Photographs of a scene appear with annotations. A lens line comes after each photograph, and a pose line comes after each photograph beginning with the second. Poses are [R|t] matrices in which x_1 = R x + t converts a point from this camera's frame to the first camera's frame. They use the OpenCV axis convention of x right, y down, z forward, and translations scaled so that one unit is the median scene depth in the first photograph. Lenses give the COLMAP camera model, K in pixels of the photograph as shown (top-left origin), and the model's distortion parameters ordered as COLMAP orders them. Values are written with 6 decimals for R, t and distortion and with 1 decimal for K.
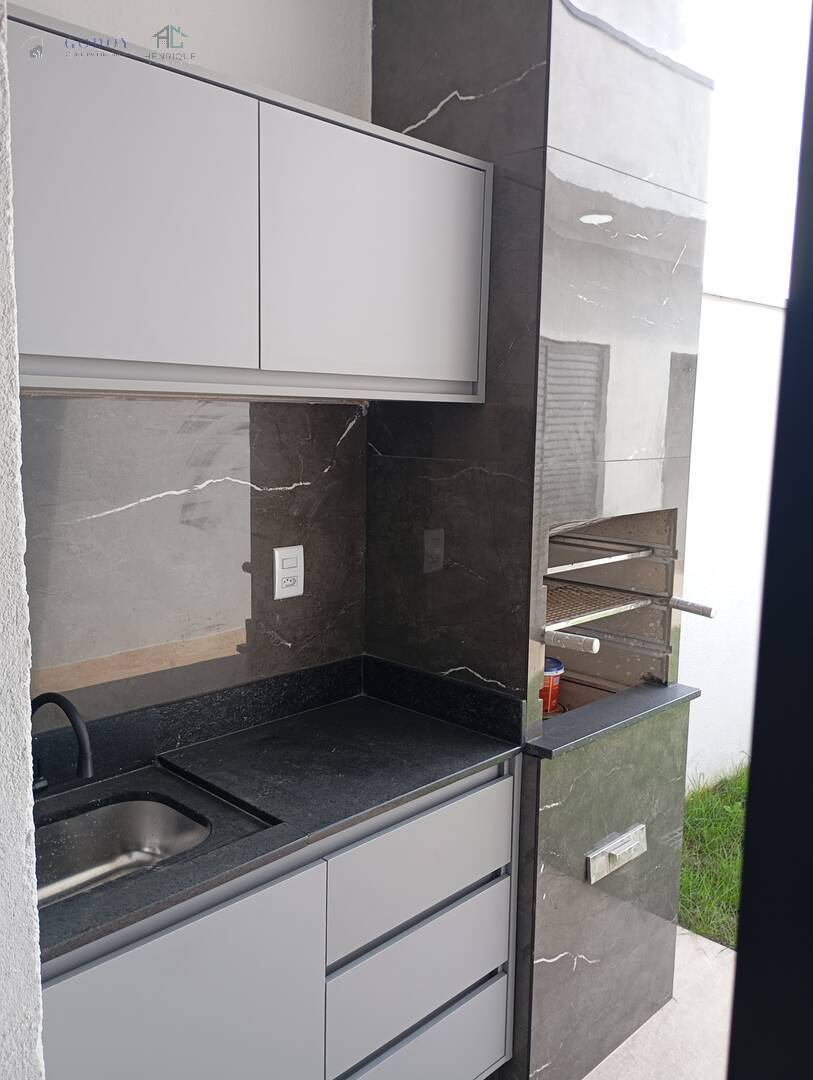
lens RADIAL K [[893.8, 0, 406.5], [0, 893.8, 540.0], [0, 0, 1]] dist [0.065056, -0.077215]
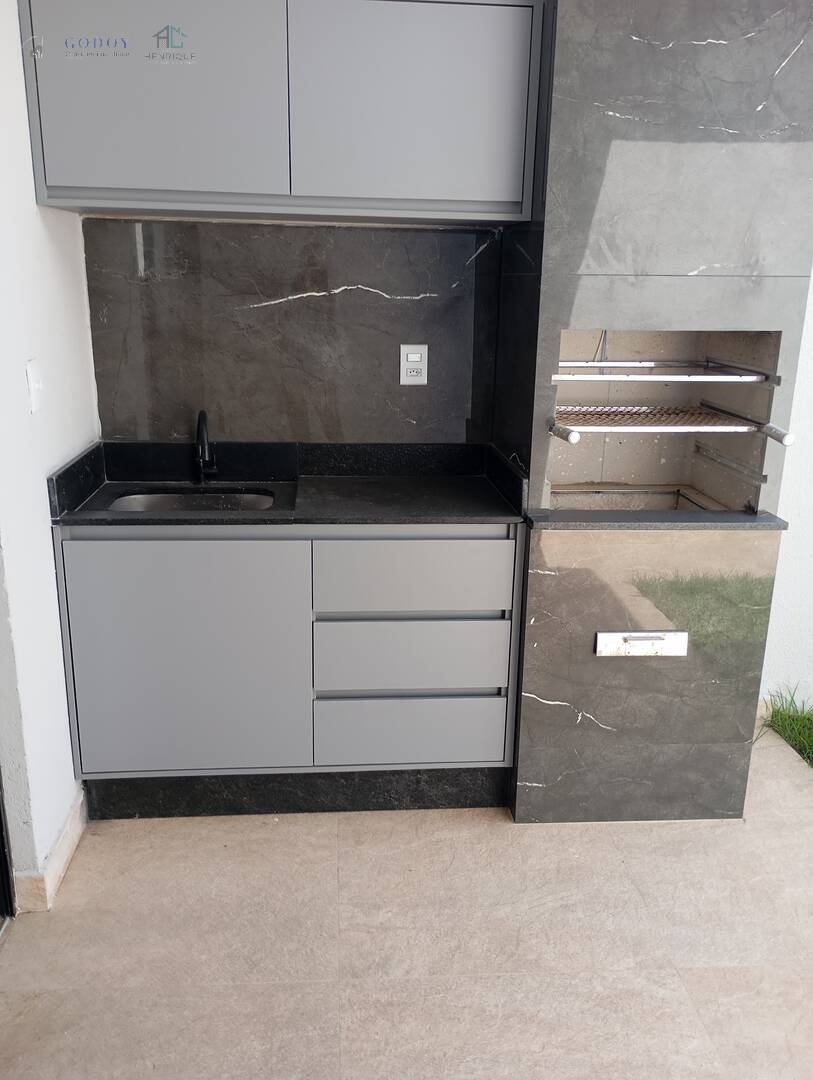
lens RADIAL K [[893.8, 0, 406.5], [0, 893.8, 540.0], [0, 0, 1]] dist [0.065056, -0.077215]
pose [[0.761164, 0.179647, -0.623182, 0.726547], [-0.097498, 0.981647, 0.163898, 0.074201], [0.641189, -0.063994, 0.764710, -0.023255]]
